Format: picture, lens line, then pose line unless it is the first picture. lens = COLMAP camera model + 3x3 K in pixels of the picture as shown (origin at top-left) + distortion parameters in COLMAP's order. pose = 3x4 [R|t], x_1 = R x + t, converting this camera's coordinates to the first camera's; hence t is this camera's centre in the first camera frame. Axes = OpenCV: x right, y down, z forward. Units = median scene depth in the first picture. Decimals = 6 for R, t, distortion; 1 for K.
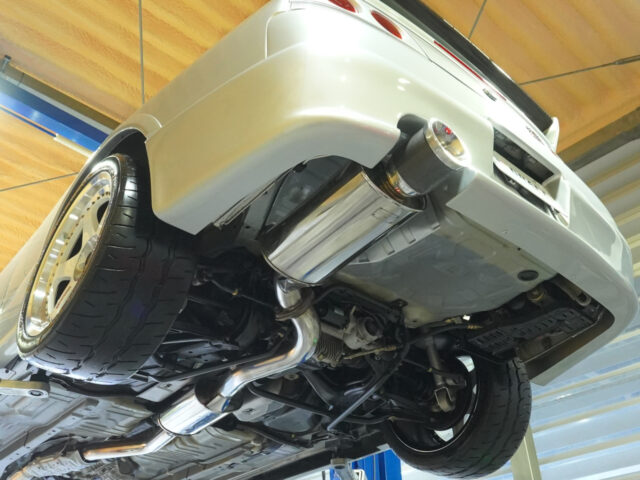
lens RADIAL K [[541.6, 0, 320.0], [0, 541.6, 240.0], [0, 0, 1]] dist [-0.060156, 0.000764]
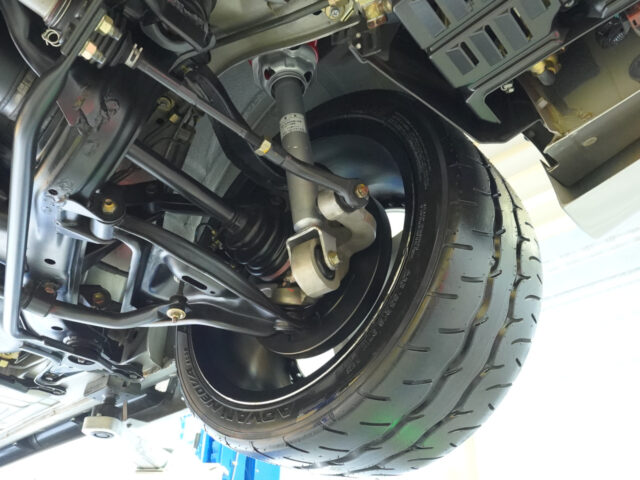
lens RADIAL K [[533.5, 0, 320.0], [0, 533.5, 240.0], [0, 0, 1]] dist [-0.003843, -0.001745]
pose [[0.984060, 0.095949, 0.149732, 0.188787], [-0.101499, 0.994387, 0.029858, 0.280909], [-0.146027, -0.044580, 0.988276, 0.667234]]
